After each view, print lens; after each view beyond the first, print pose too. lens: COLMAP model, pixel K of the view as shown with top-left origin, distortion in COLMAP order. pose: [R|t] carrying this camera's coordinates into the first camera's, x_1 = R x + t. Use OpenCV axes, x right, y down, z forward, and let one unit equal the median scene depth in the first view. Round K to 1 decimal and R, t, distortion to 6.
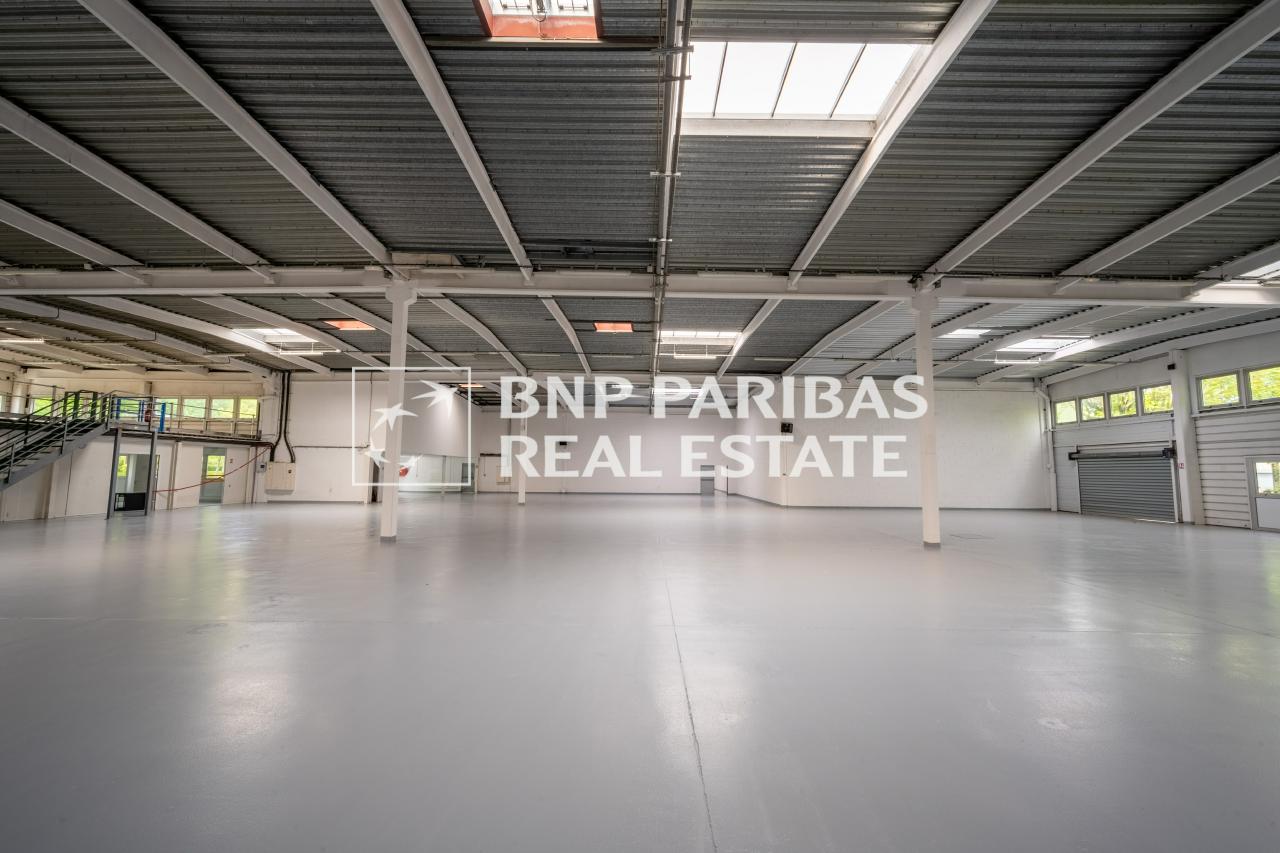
lens RADIAL K [[504.7, 0, 640.0], [0, 504.7, 426.5], [0, 0, 1]] dist [-0.011875, -0.000189]
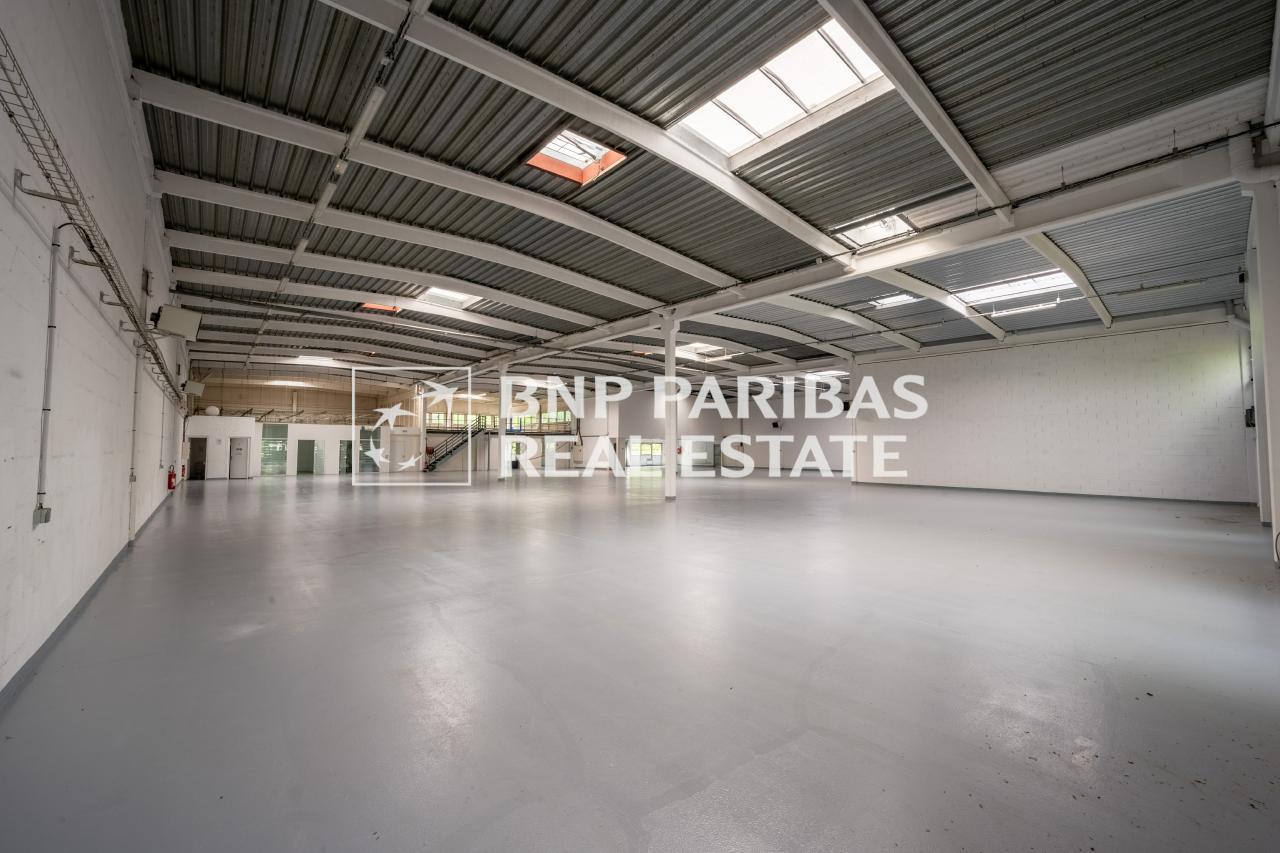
lens RADIAL K [[504.7, 0, 640.0], [0, 504.7, 426.5], [0, 0, 1]] dist [-0.011875, -0.000189]
pose [[0.664648, -0.038522, -0.746163, 0.737894], [0.062560, 0.998032, 0.004200, 0.012721], [0.744533, -0.049472, 0.665750, 0.002714]]
